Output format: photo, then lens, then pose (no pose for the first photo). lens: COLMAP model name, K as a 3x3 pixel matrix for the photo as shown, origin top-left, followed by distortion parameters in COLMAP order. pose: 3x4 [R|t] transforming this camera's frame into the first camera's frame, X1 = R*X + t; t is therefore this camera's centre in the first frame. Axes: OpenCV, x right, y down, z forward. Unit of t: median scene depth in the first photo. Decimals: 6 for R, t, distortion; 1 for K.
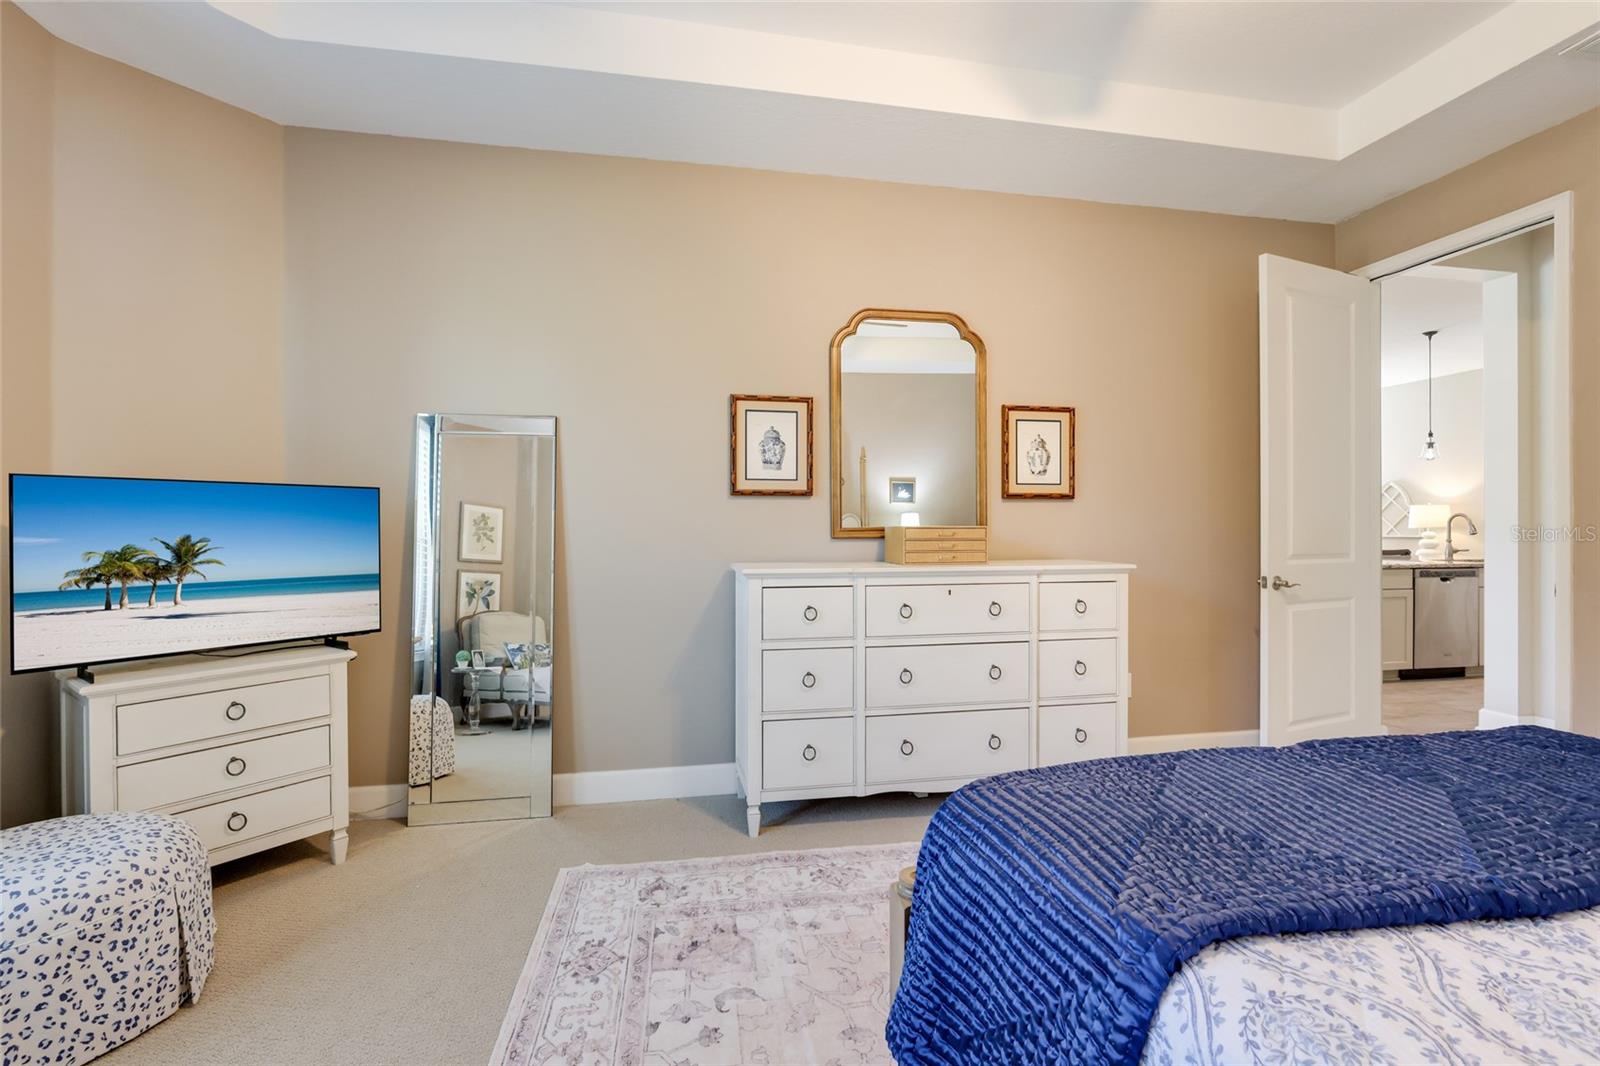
lens RADIAL K [[705.4, 0, 803.9], [0, 705.4, 523.3], [0, 0, 1]] dist [-0.002033, -0.000211]
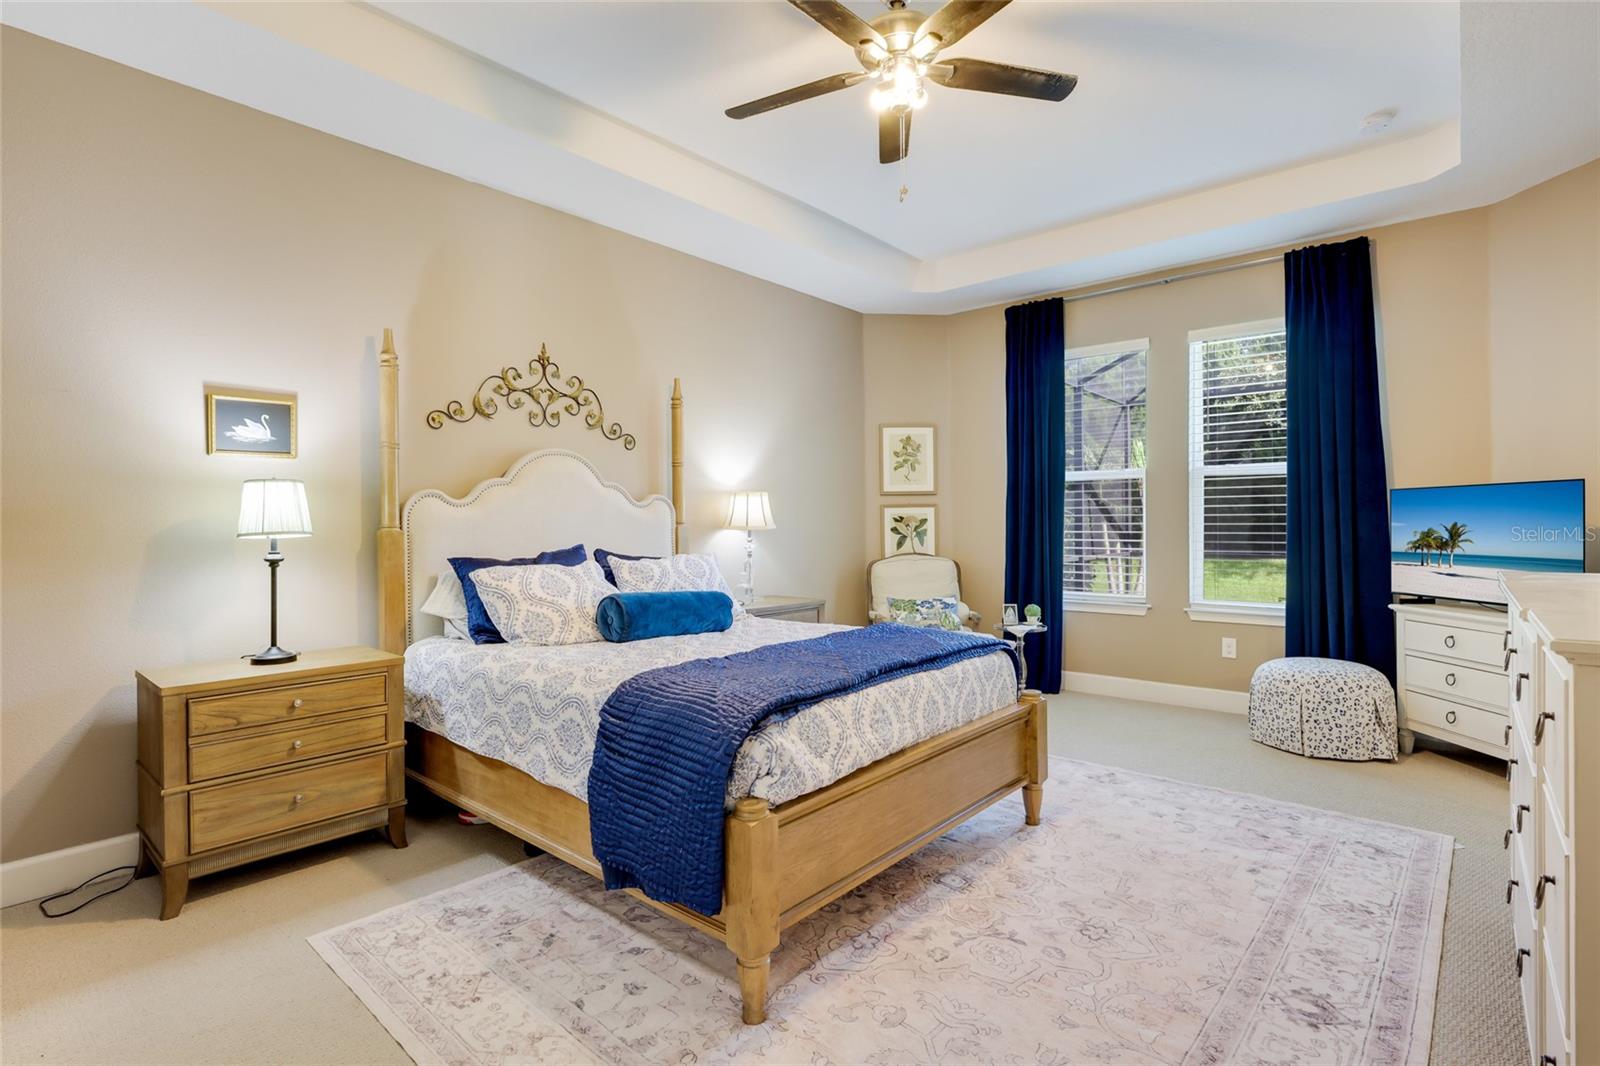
lens RADIAL K [[784.2, 0, 806.2], [0, 784.2, 527.7], [0, 0, 1]] dist [-0.001051, -0.000111]
pose [[-0.771653, 0.013497, -0.635901, 1.320814], [0.008737, 0.999905, 0.010620, -0.001668], [0.635984, 0.002639, -0.771698, 1.466062]]
